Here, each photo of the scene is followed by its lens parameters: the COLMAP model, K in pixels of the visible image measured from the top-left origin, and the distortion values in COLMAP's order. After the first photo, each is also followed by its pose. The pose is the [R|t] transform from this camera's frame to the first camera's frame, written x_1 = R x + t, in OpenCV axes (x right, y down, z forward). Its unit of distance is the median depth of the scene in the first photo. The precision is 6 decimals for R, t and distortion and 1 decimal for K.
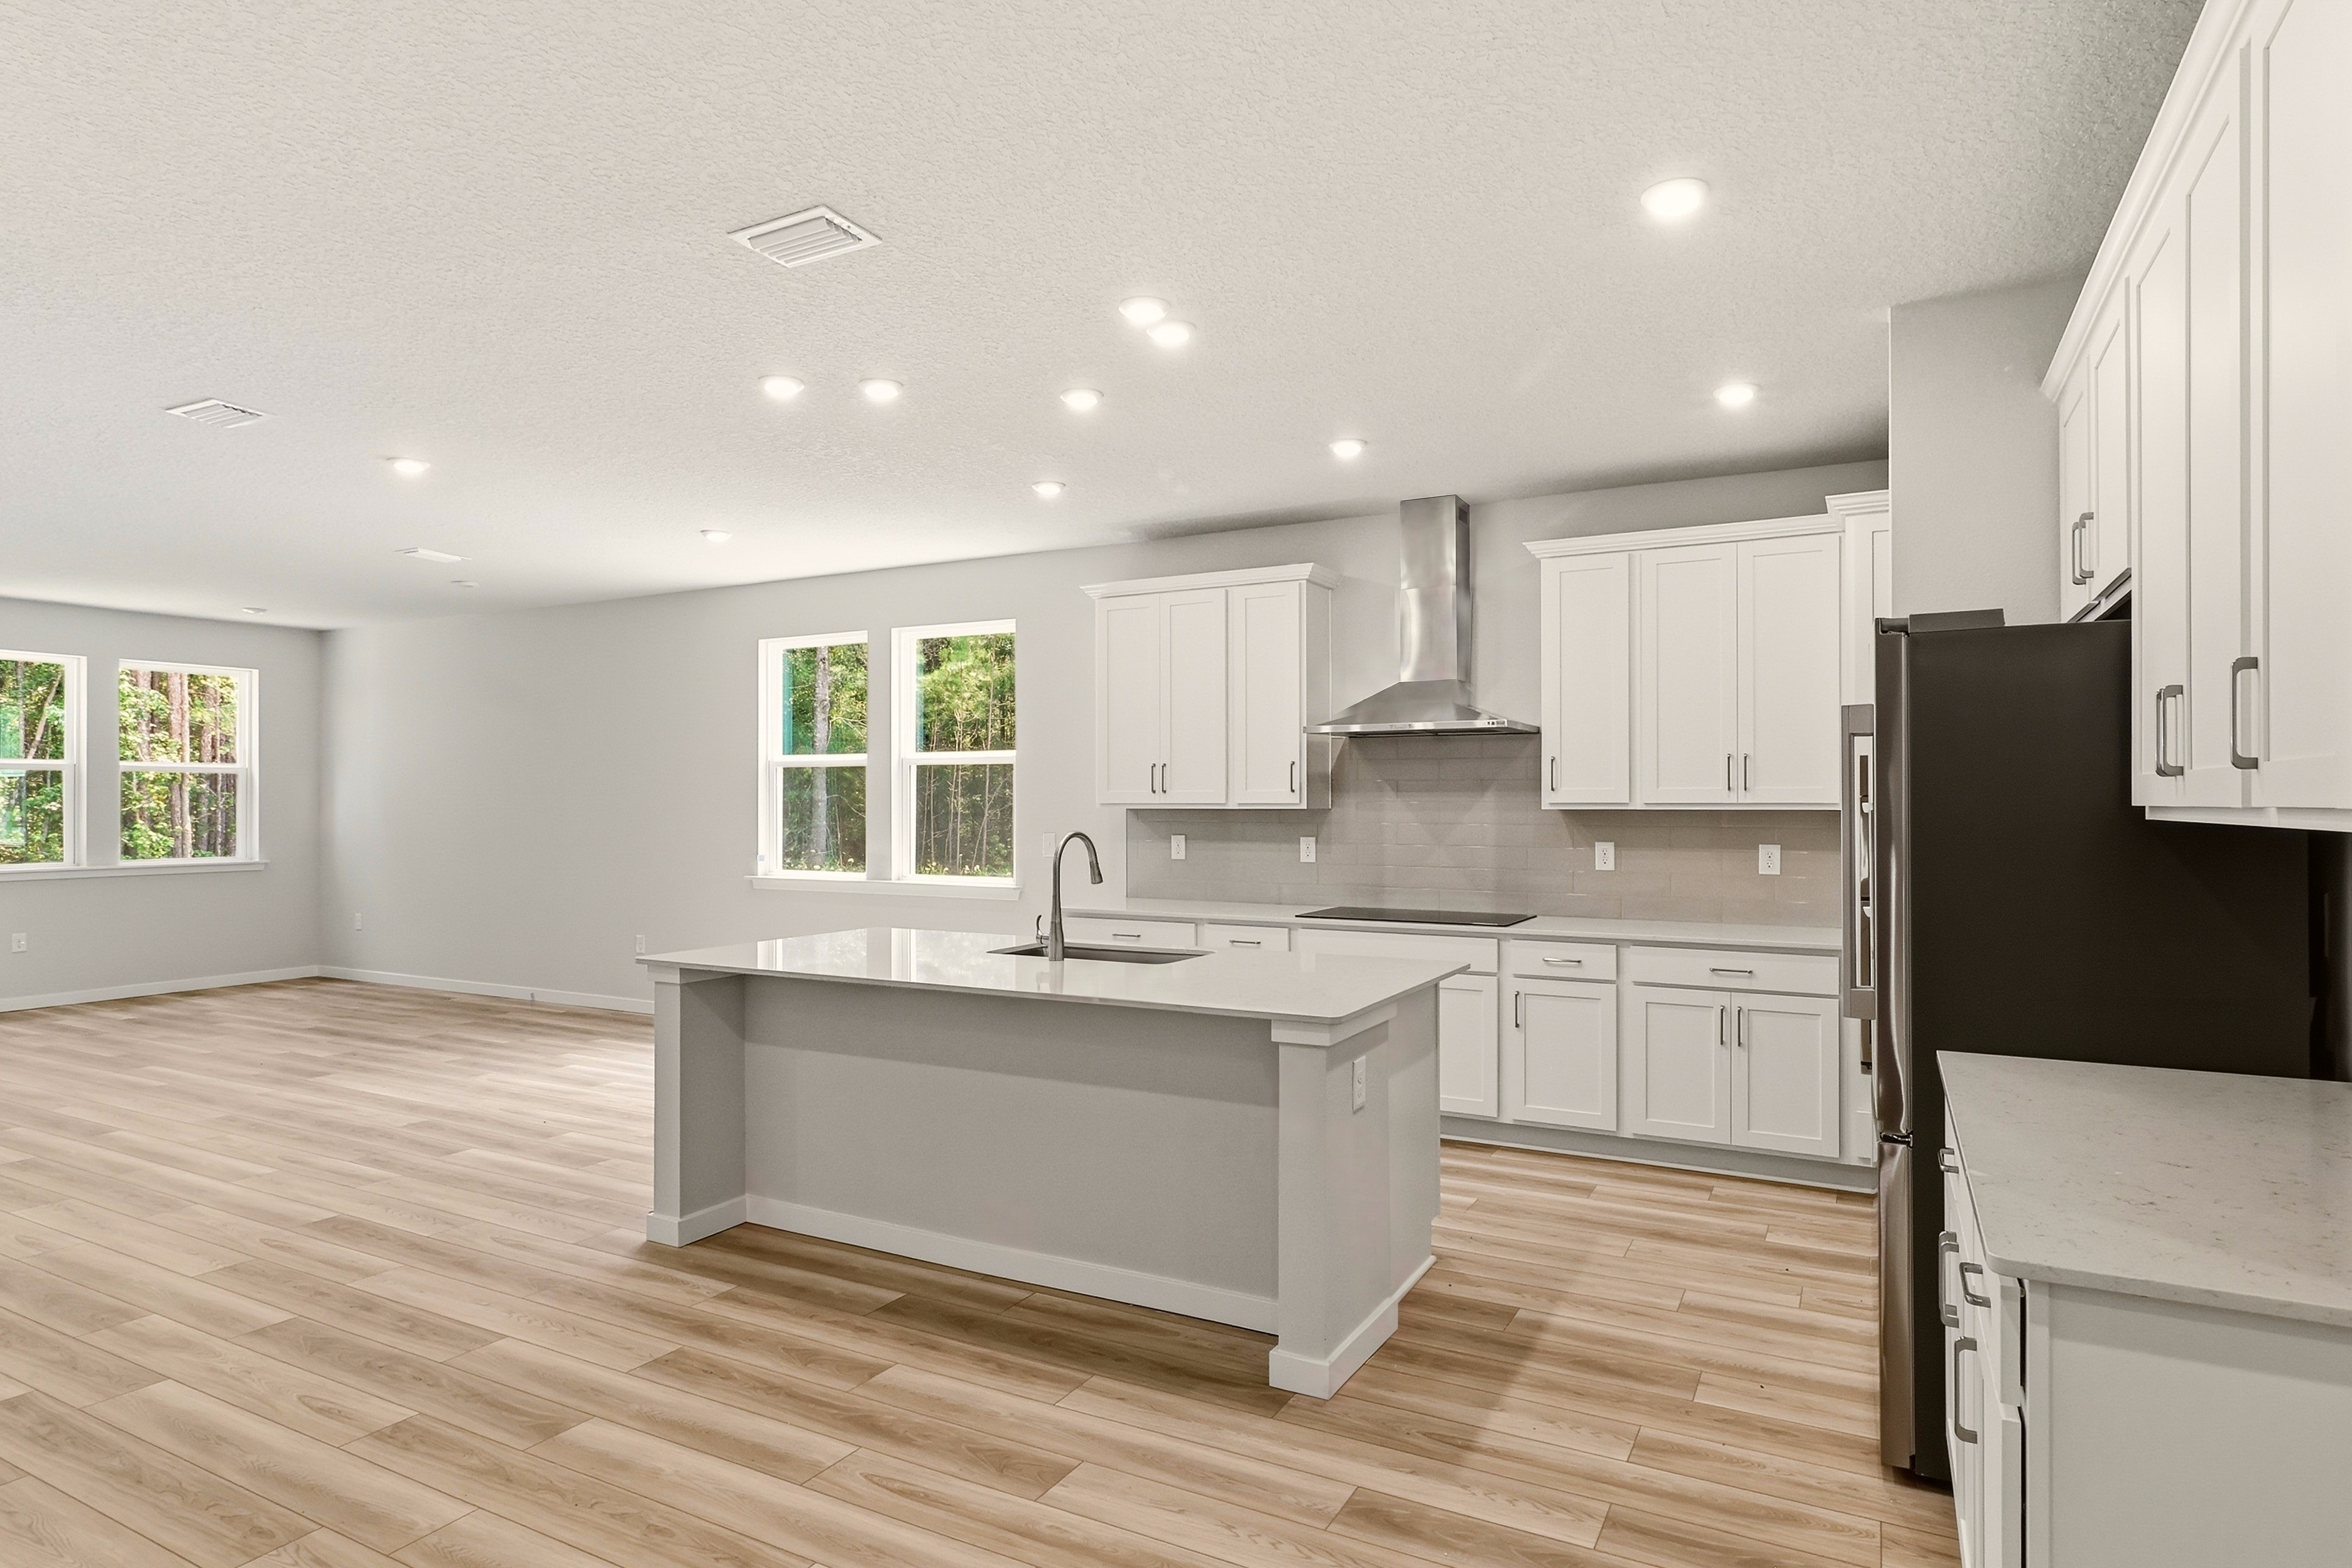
lens RADIAL K [[1261.7, 0, 1190.2], [0, 1261.7, 780.3], [0, 0, 1]] dist [0.004951, -0.004741]
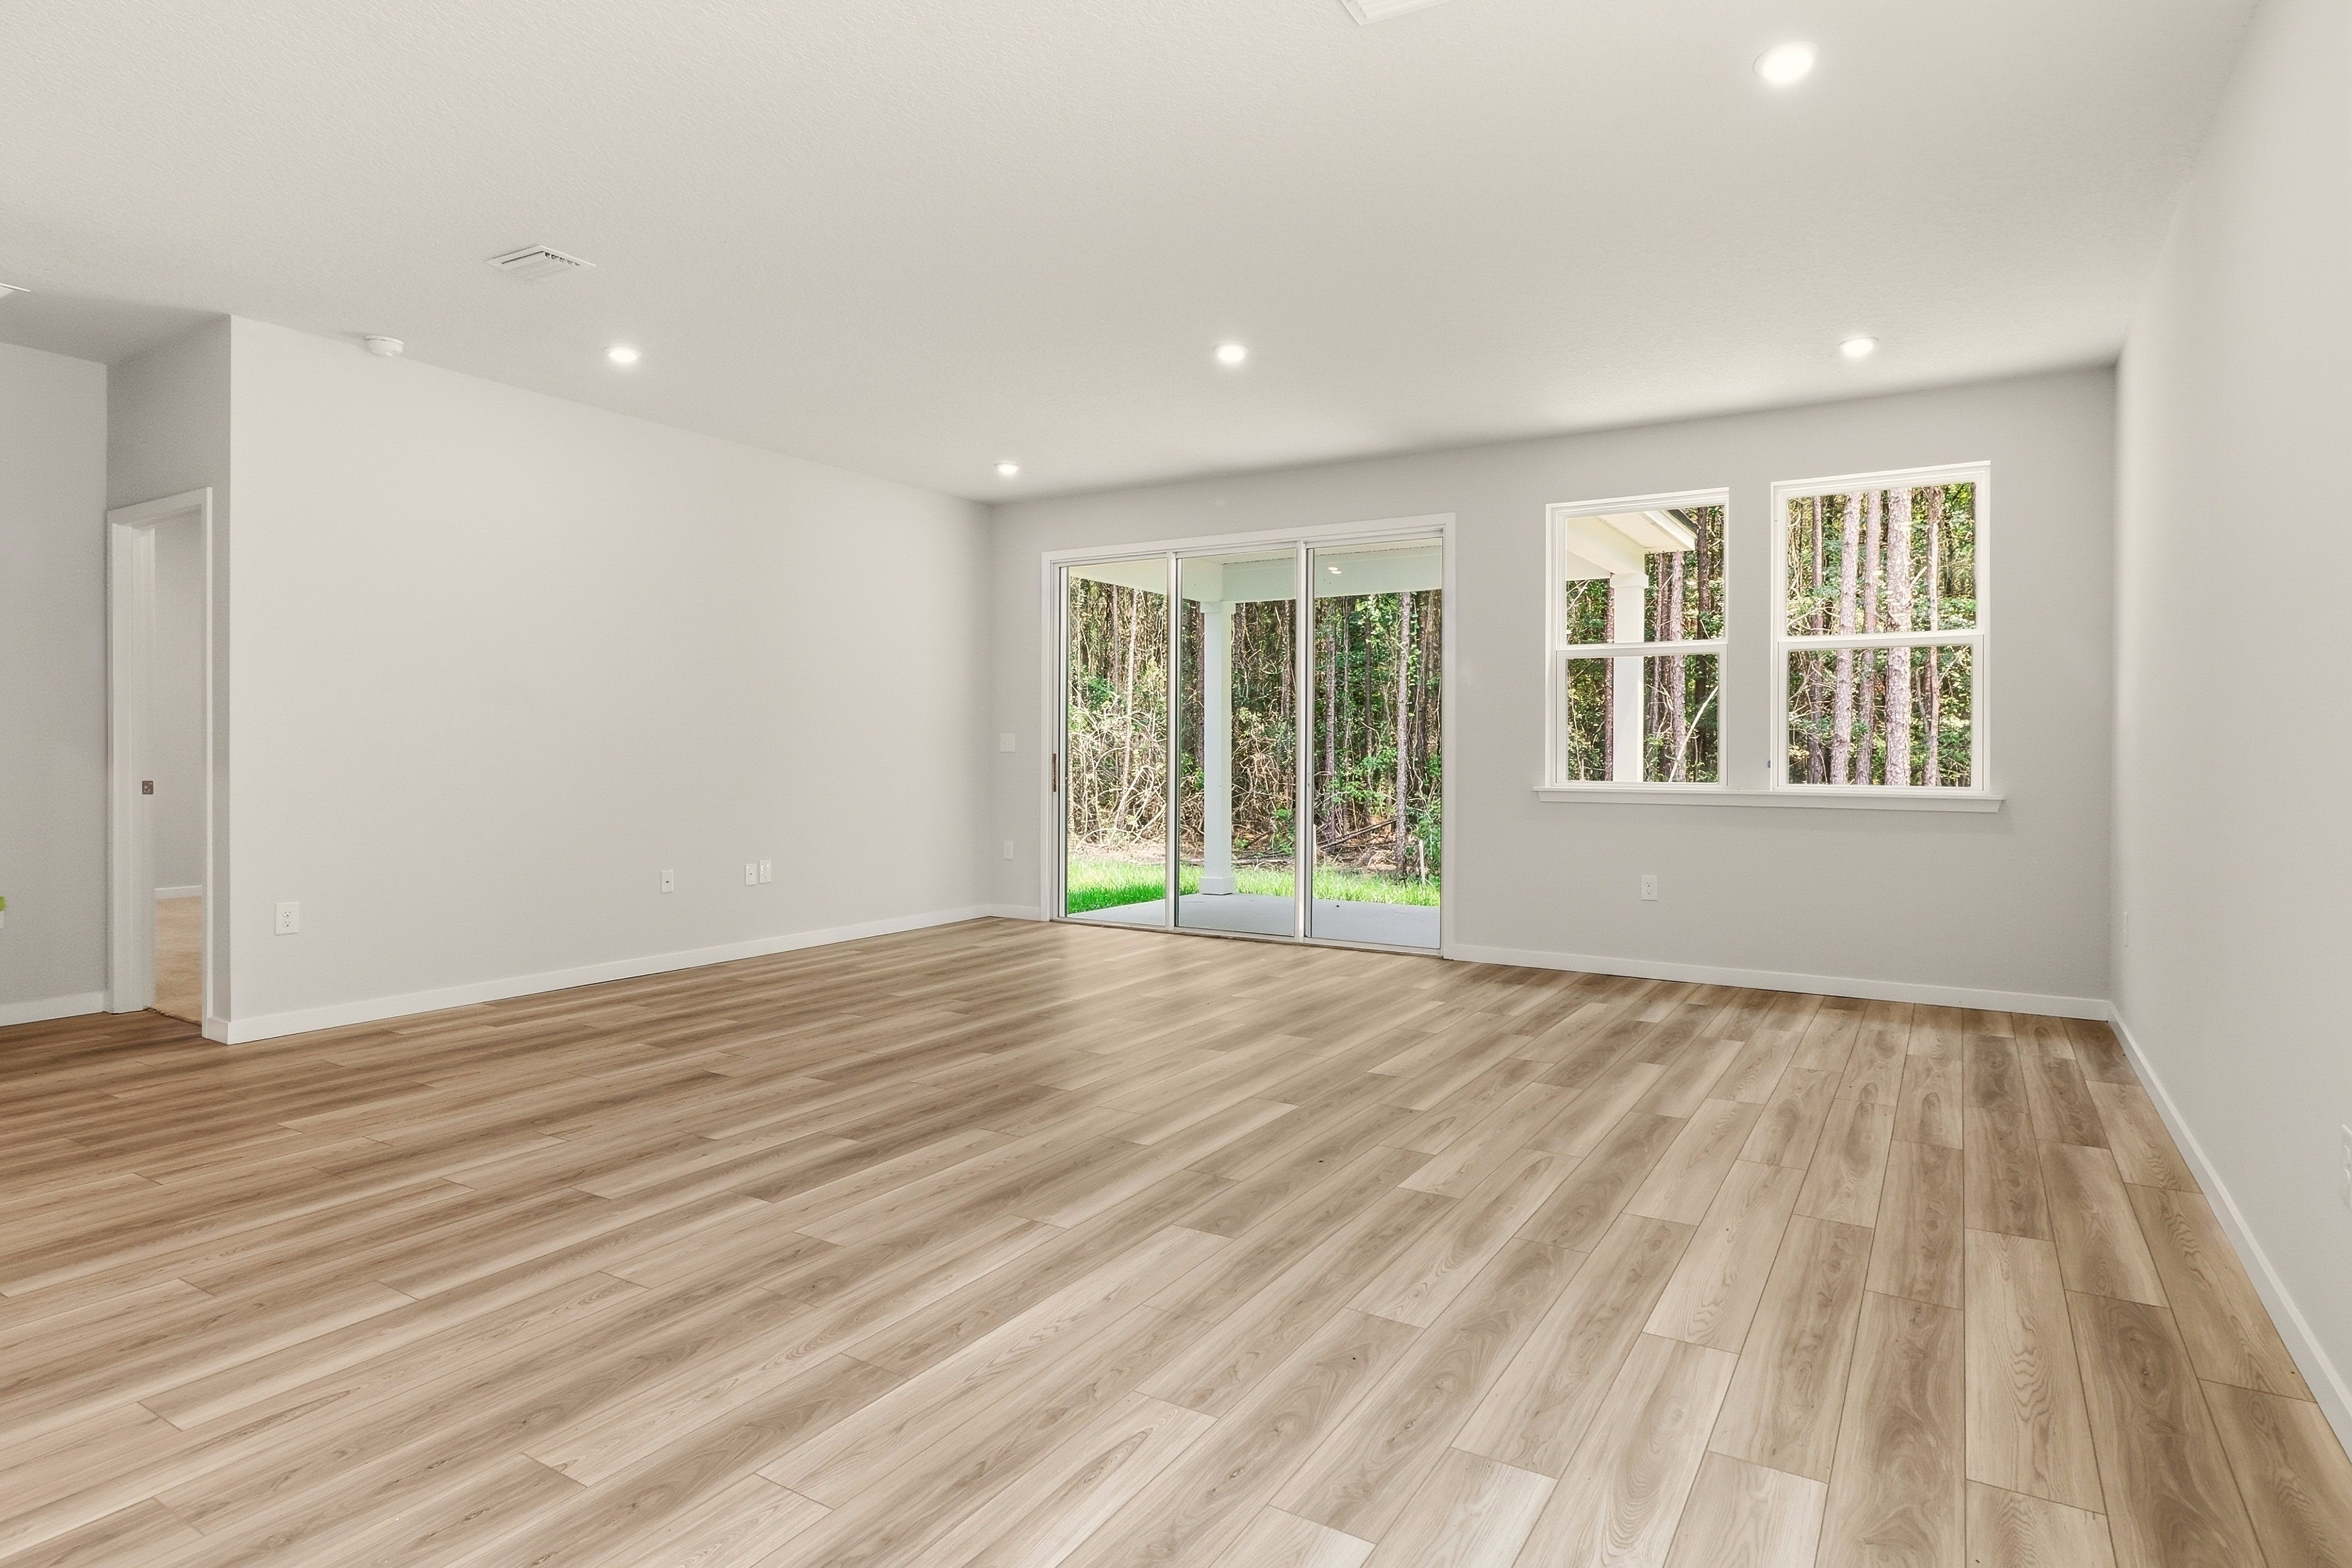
lens RADIAL K [[1261.7, 0, 1172.7], [0, 1261.7, 769.7], [0, 0, 1]] dist [0.004951, -0.004741]
pose [[-0.060293, 0.020058, -0.997979, -0.336925], [0.011282, 0.999748, 0.019412, 0.084058], [0.998117, -0.010089, -0.060504, 1.538712]]
